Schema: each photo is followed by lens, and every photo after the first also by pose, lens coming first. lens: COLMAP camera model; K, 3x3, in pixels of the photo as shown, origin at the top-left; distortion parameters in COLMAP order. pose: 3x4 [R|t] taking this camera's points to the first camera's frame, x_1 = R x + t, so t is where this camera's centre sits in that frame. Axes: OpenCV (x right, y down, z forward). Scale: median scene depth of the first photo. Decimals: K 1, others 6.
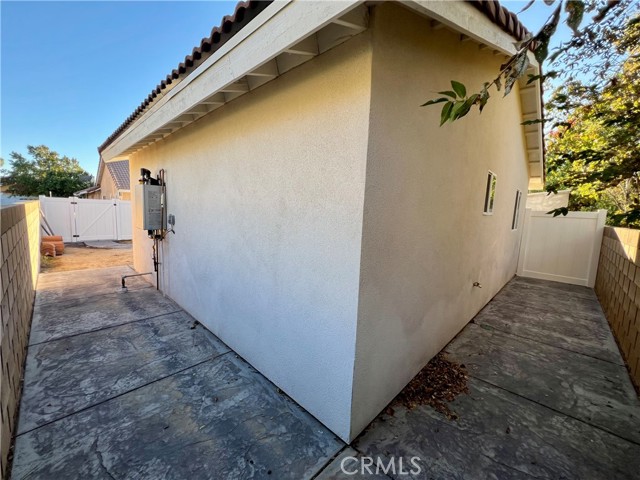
lens RADIAL K [[258.2, 0, 316.9], [0, 258.2, 239.3], [0, 0, 1]] dist [-0.004152, 0.000856]
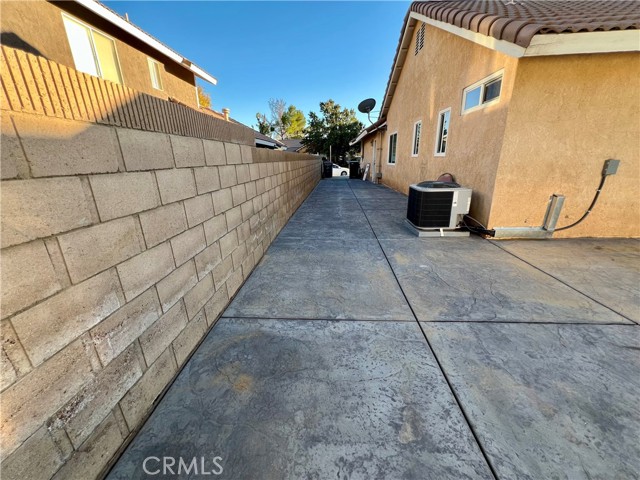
lens RADIAL K [[258.2, 0, 319.8], [0, 258.2, 243.9], [0, 0, 1]] dist [-0.004152, 0.000856]
pose [[0.651959, 0.193079, -0.733260, -0.244299], [-0.047948, 0.975599, 0.214259, -0.029790], [0.756737, -0.104530, 0.645308, 0.261242]]
